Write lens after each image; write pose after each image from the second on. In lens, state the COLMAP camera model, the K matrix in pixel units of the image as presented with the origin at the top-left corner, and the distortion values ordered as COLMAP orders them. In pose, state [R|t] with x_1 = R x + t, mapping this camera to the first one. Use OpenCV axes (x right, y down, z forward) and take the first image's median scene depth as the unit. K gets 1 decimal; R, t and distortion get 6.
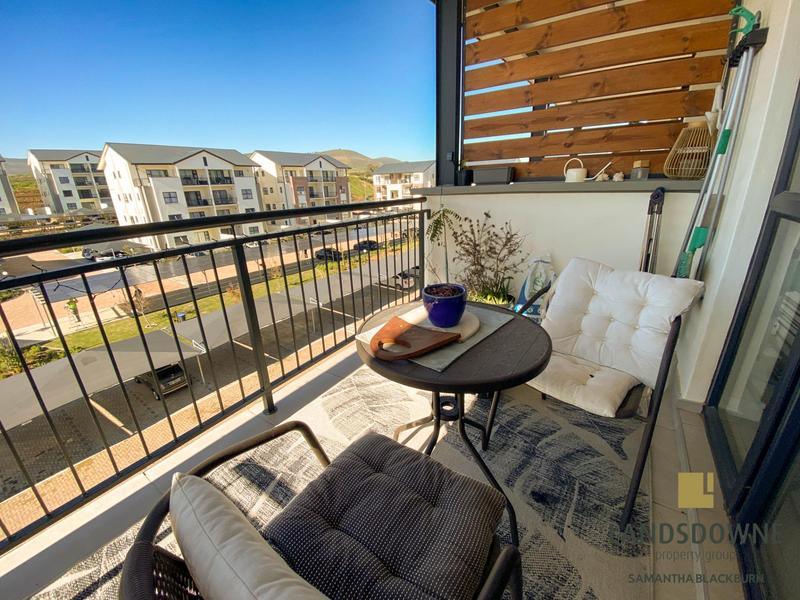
lens RADIAL K [[321.9, 0, 400.5], [0, 321.9, 302.4], [0, 0, 1]] dist [0.009813, -0.014831]
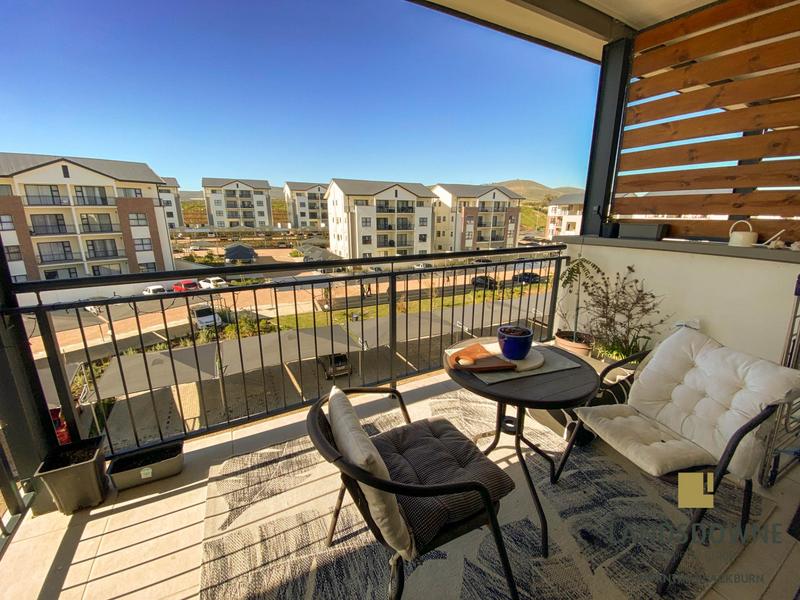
lens RADIAL K [[321.9, 0, 401.9], [0, 321.9, 301.1], [0, 0, 1]] dist [0.009813, -0.014831]
pose [[0.881558, 0.148960, -0.447958, 0.041335], [-0.186663, 0.981571, -0.040940, -0.002967], [0.433604, 0.119708, 0.893117, -0.057945]]
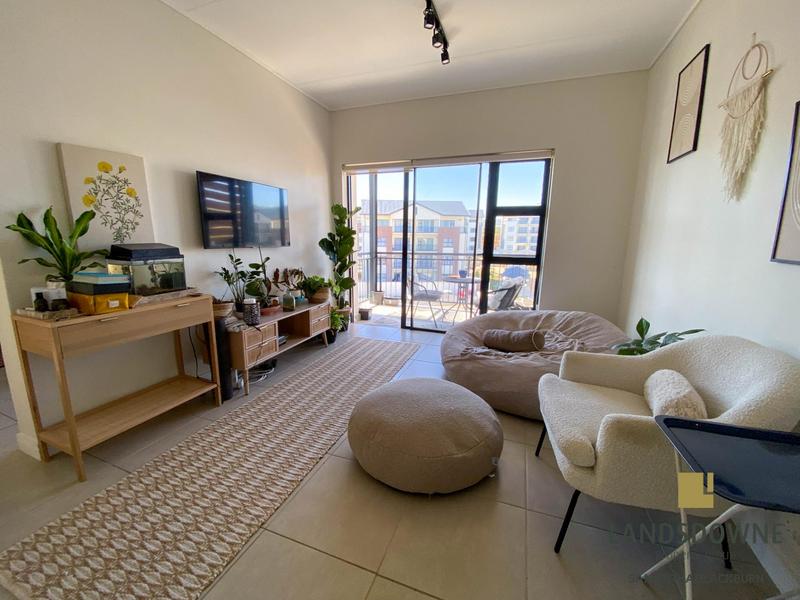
lens RADIAL K [[321.9, 0, 399.7], [0, 321.9, 301.0], [0, 0, 1]] dist [0.009813, -0.014831]
pose [[0.237925, 0.214125, -0.947387, 0.274252], [-0.350991, 0.928437, 0.121695, 0.003262], [0.905647, 0.303570, 0.296054, -0.098305]]
